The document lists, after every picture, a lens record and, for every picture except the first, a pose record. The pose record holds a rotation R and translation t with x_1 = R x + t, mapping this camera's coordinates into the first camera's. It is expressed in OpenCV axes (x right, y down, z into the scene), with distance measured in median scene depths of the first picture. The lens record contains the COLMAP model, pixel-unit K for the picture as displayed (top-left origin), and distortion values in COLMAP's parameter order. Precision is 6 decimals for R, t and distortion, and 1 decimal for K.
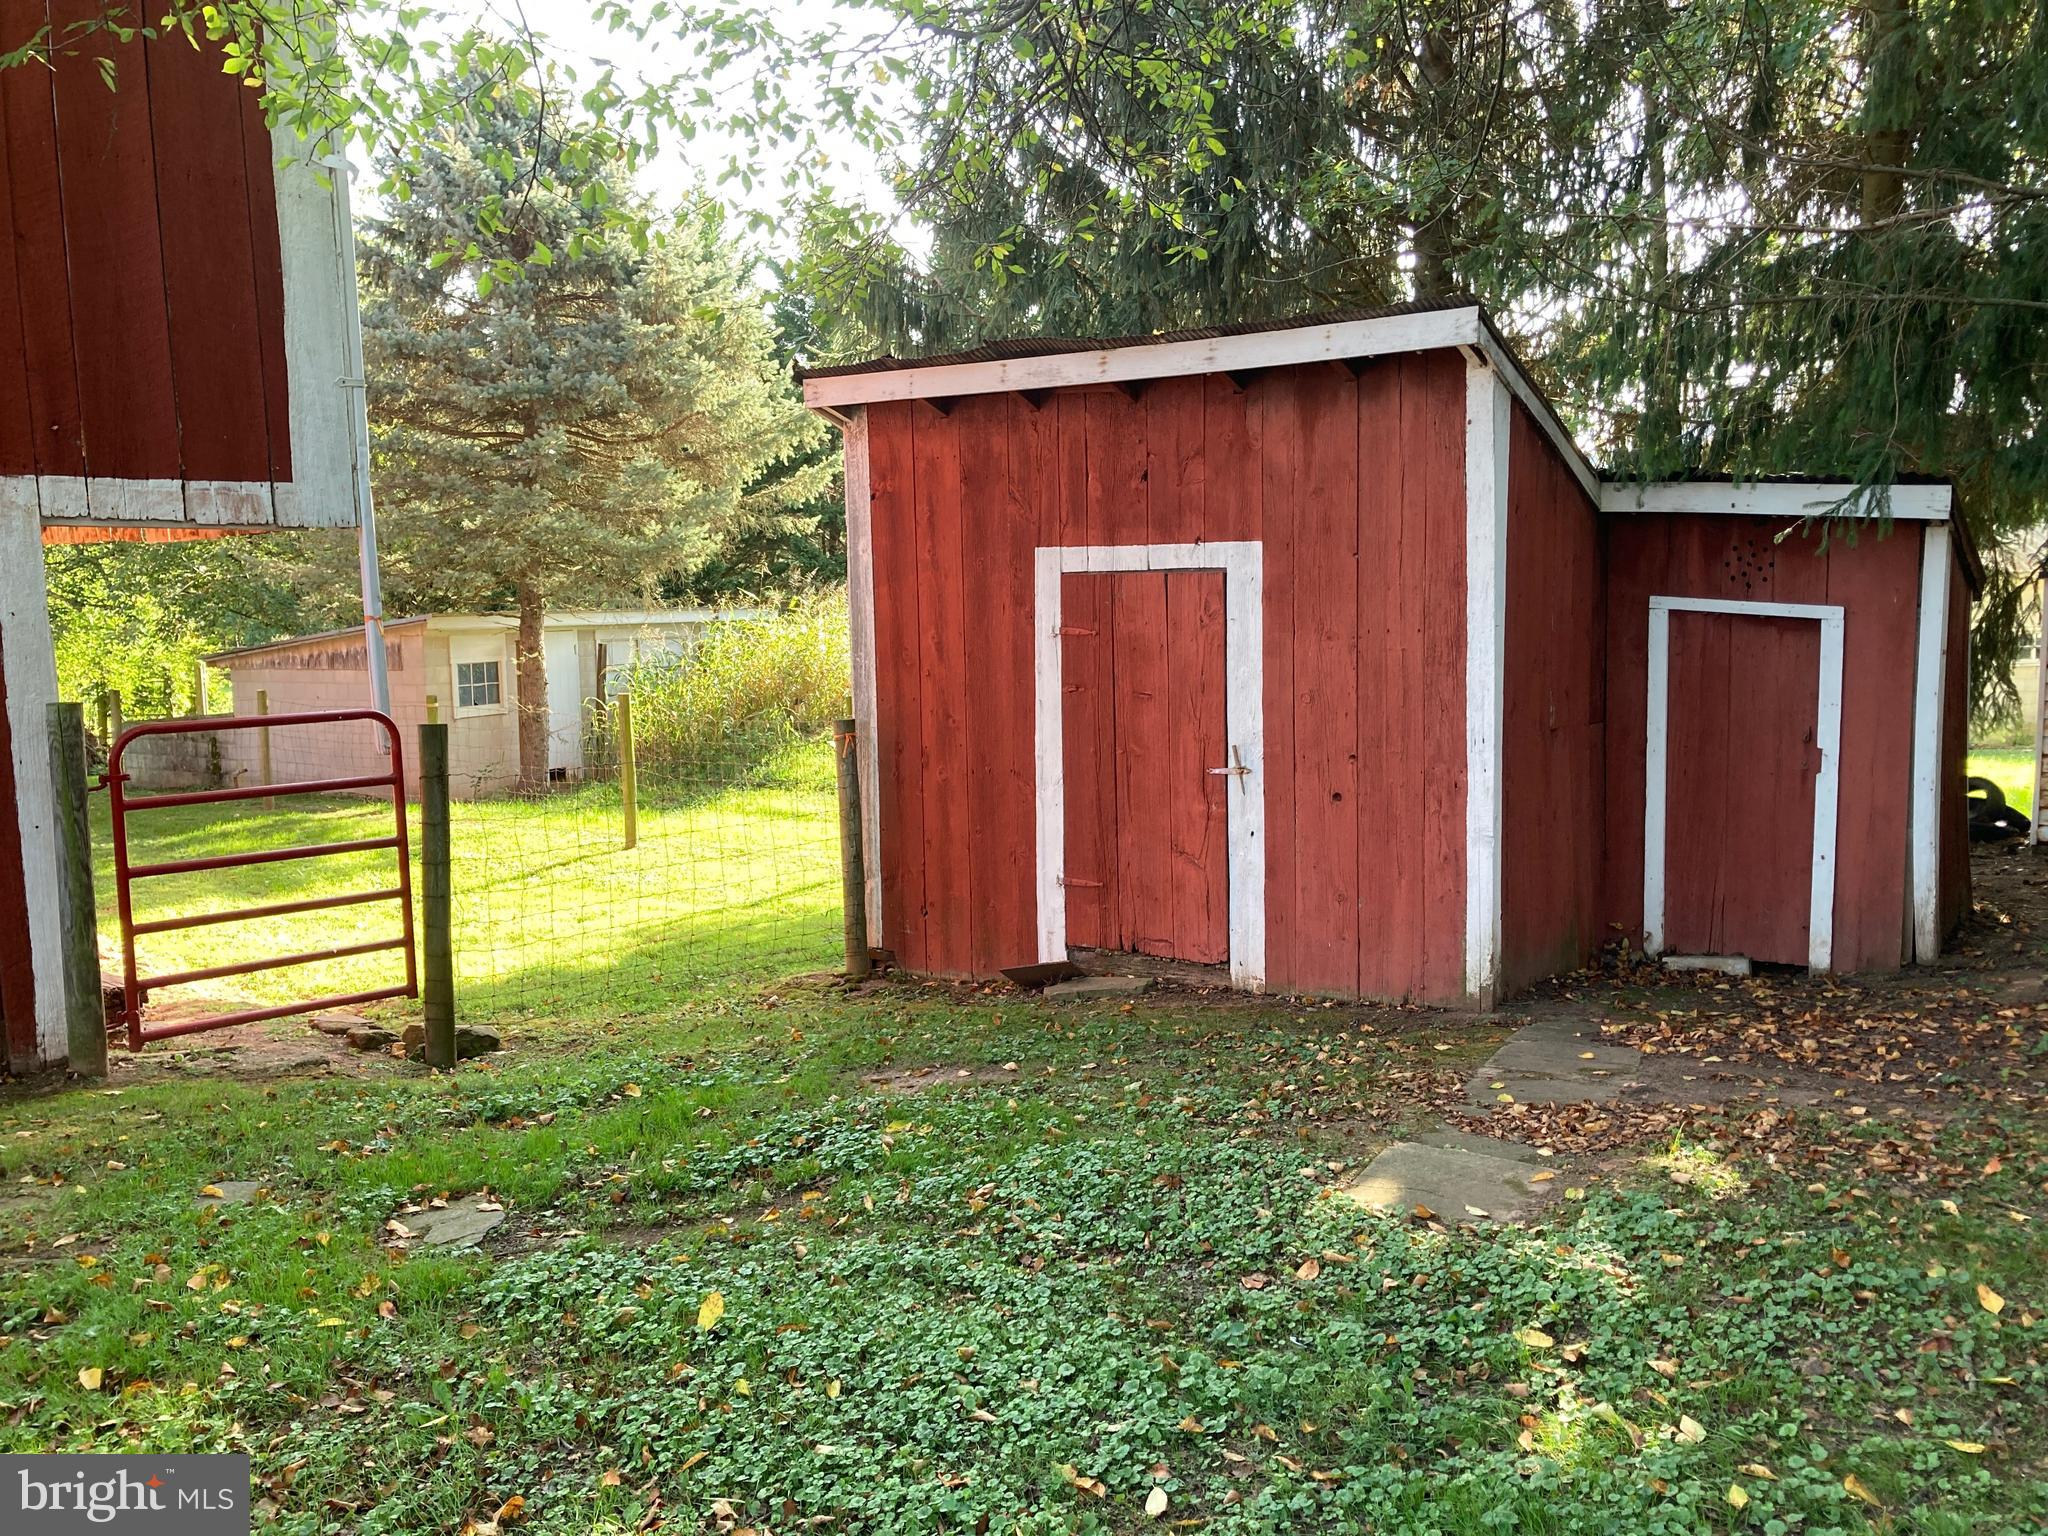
lens RADIAL K [[1654.6, 0, 1027.3], [0, 1654.6, 768.8], [0, 0, 1]] dist [0.027945, -0.038028]
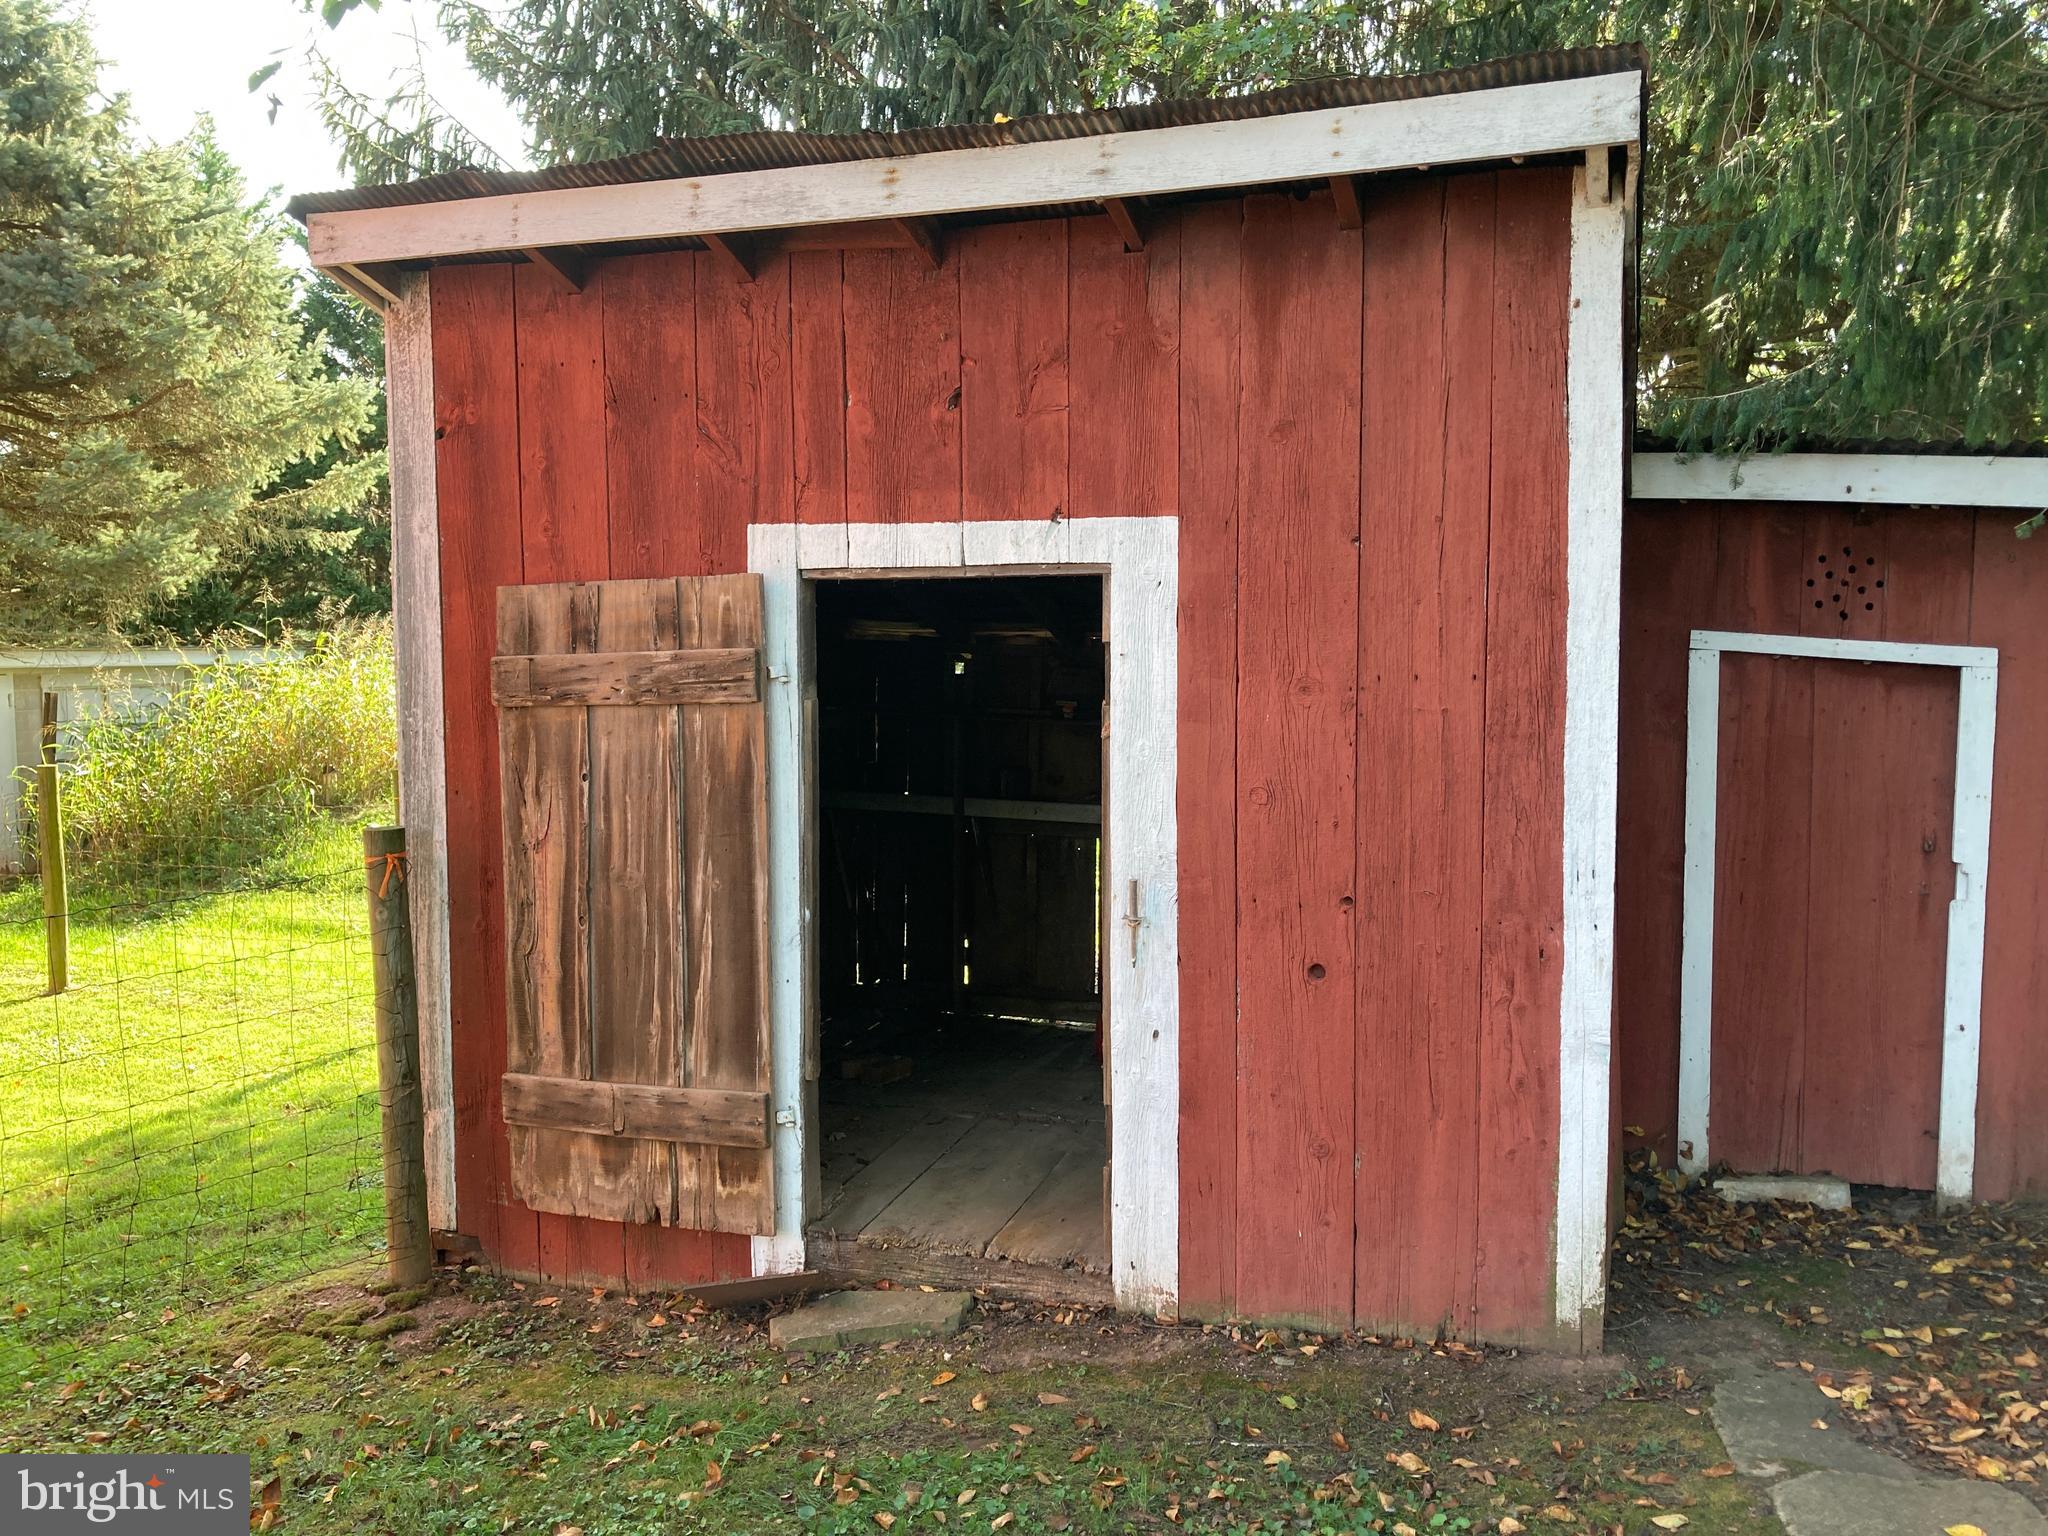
lens RADIAL K [[1654.6, 0, 1020.2], [0, 1654.6, 761.8], [0, 0, 1]] dist [0.027945, -0.038028]
pose [[0.969145, -0.002988, 0.246475, -0.044466], [0.012115, 0.999296, -0.035520, -0.032509], [-0.246195, 0.037410, 0.968498, 0.439619]]
